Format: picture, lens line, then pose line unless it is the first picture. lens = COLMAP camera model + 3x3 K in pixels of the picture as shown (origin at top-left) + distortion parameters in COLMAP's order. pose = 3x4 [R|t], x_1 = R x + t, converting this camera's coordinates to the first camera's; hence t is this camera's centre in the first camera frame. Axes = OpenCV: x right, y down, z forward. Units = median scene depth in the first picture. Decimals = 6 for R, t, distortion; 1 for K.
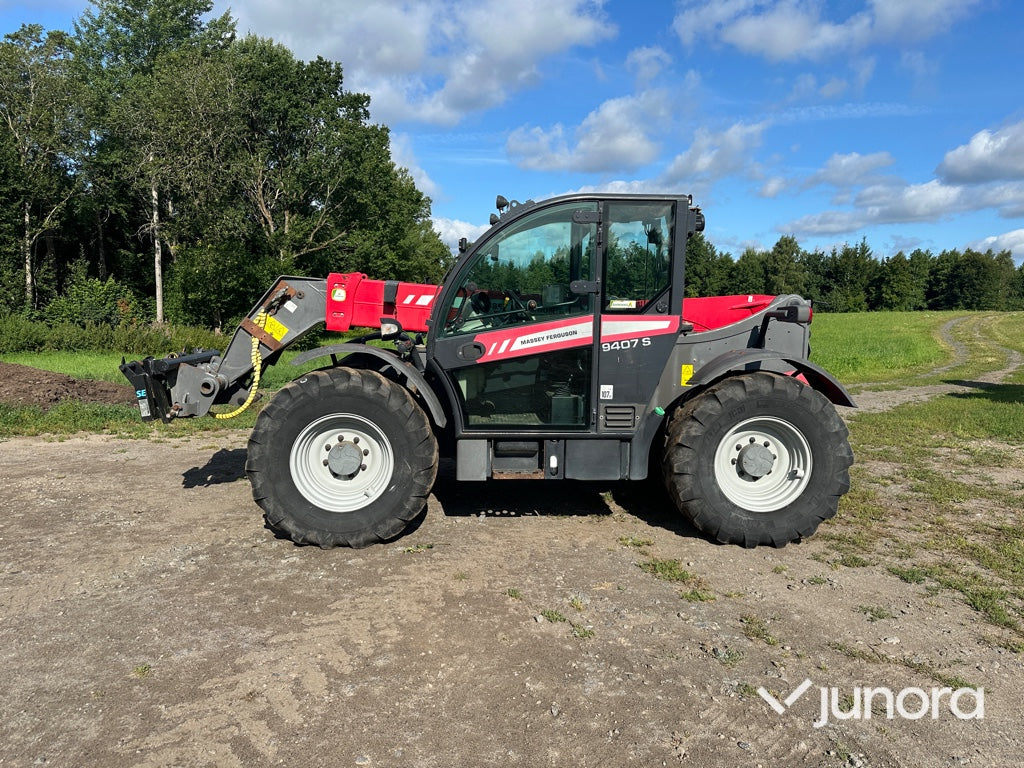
lens RADIAL K [[719.3, 0, 511.7], [0, 719.3, 383.6], [0, 0, 1]] dist [0.039827, -0.046607]
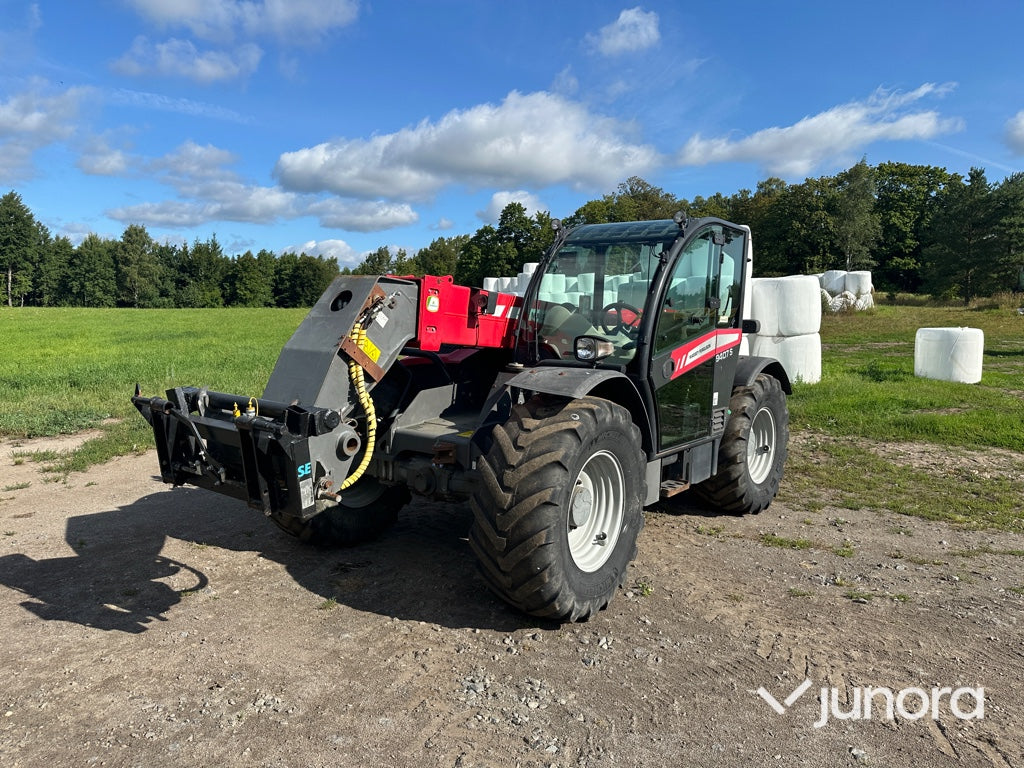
lens RADIAL K [[719.3, 0, 516.8], [0, 719.3, 374.5], [0, 0, 1]] dist [0.039827, -0.046607]
pose [[0.643703, -0.059784, 0.762937, -0.766788], [0.063064, 0.997697, 0.024971, -0.061424], [-0.762673, 0.032040, 0.645991, 0.443213]]
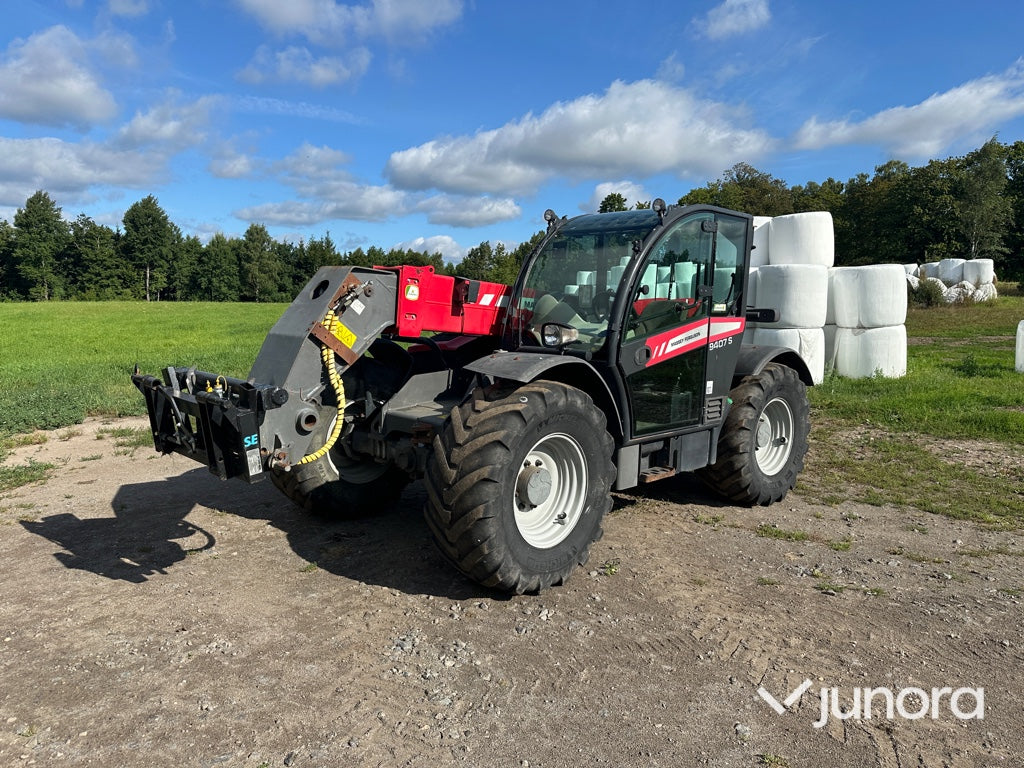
lens RADIAL K [[719.3, 0, 516.2], [0, 719.3, 375.3], [0, 0, 1]] dist [0.039827, -0.046607]
pose [[0.746641, -0.059925, 0.662522, -0.693564], [0.056202, 0.998056, 0.026936, -0.044978], [-0.662849, 0.017124, 0.748558, 0.318521]]
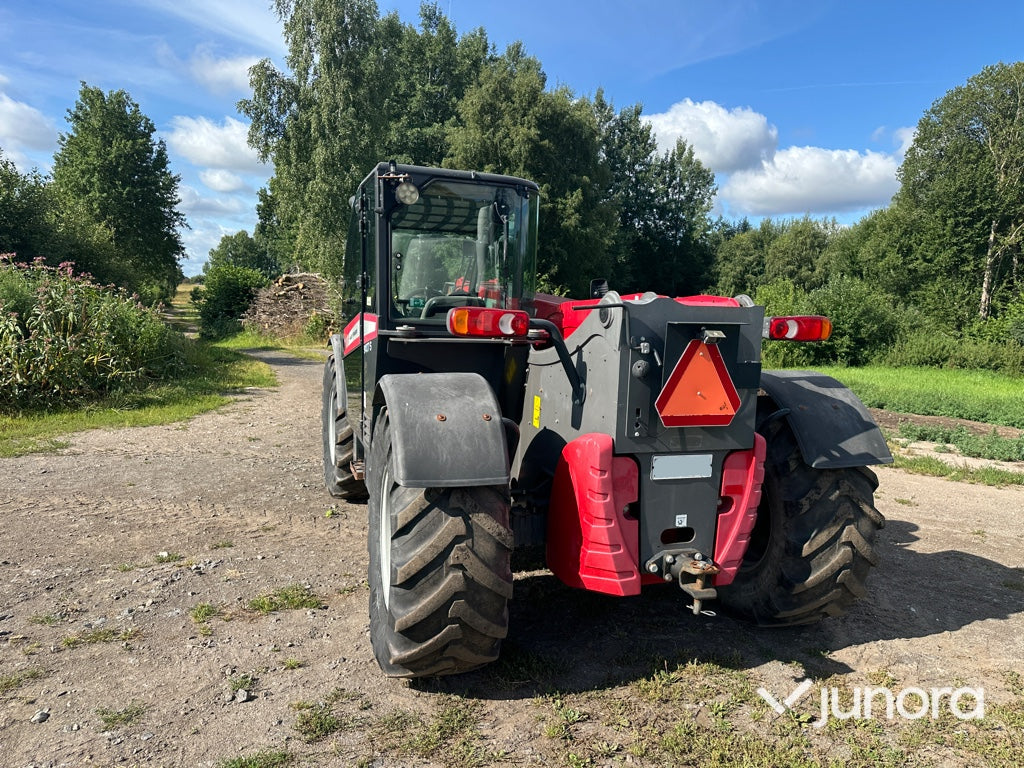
lens RADIAL K [[719.3, 0, 520.4], [0, 719.3, 385.9], [0, 0, 1]] dist [0.039827, -0.046607]
pose [[0.265668, 0.111158, -0.957635, 0.883441], [-0.135535, 0.987772, 0.077056, -0.085203], [0.954490, 0.109321, 0.277486, 0.796197]]
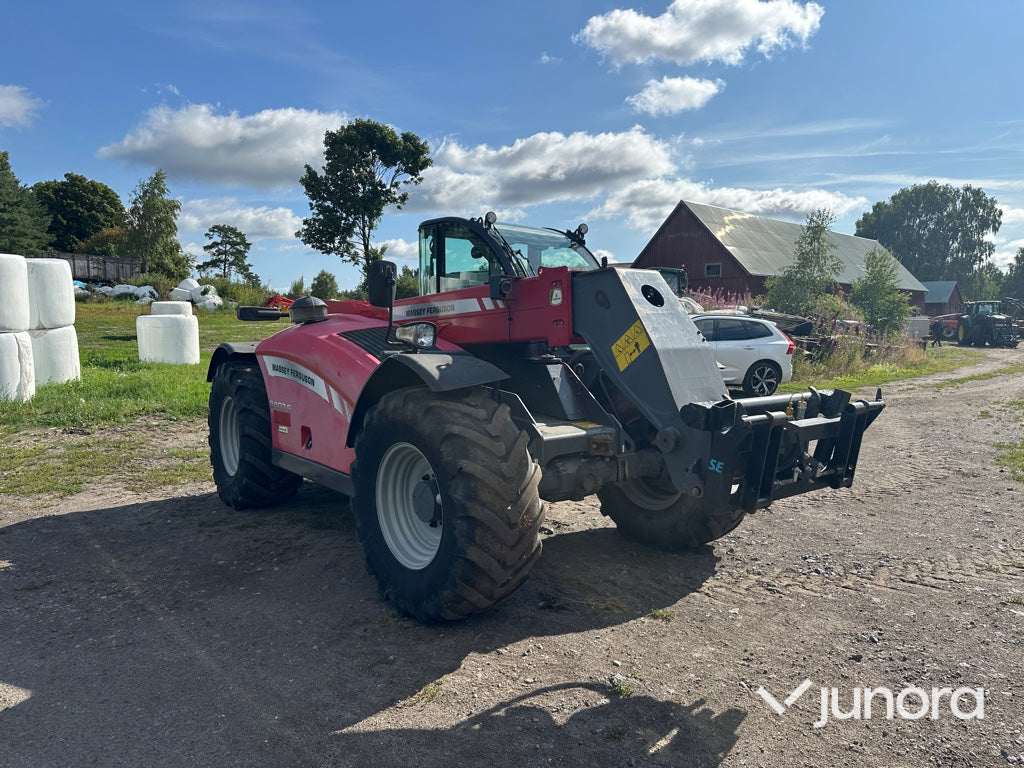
lens RADIAL K [[719.3, 0, 518.6], [0, 719.3, 375.9], [0, 0, 1]] dist [0.039827, -0.046607]
pose [[-0.573067, -0.082048, 0.815391, -0.813280], [0.077404, 0.985108, 0.153526, -0.164410], [-0.815845, 0.151095, -0.558183, 1.502724]]
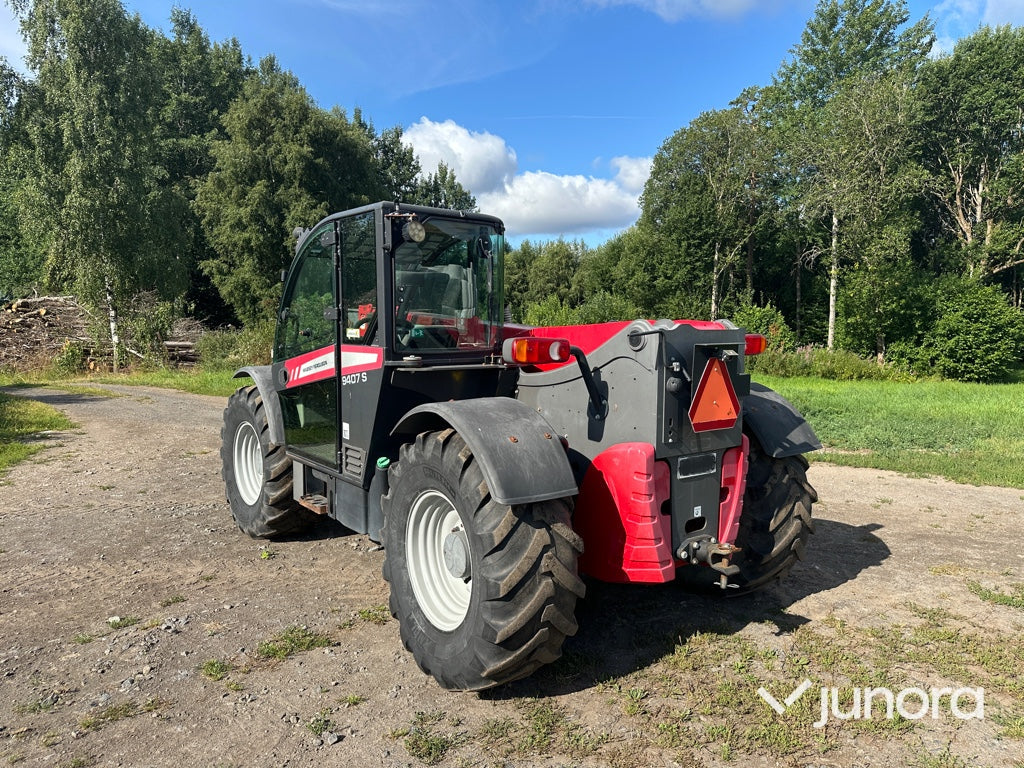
lens RADIAL K [[719.3, 0, 511.7], [0, 719.3, 376.3], [0, 0, 1]] dist [0.039827, -0.046607]
pose [[0.552933, 0.054424, -0.831447, 0.840135], [-0.089946, 0.995932, 0.005374, -0.067379], [0.828357, 0.071814, 0.555579, 0.570121]]
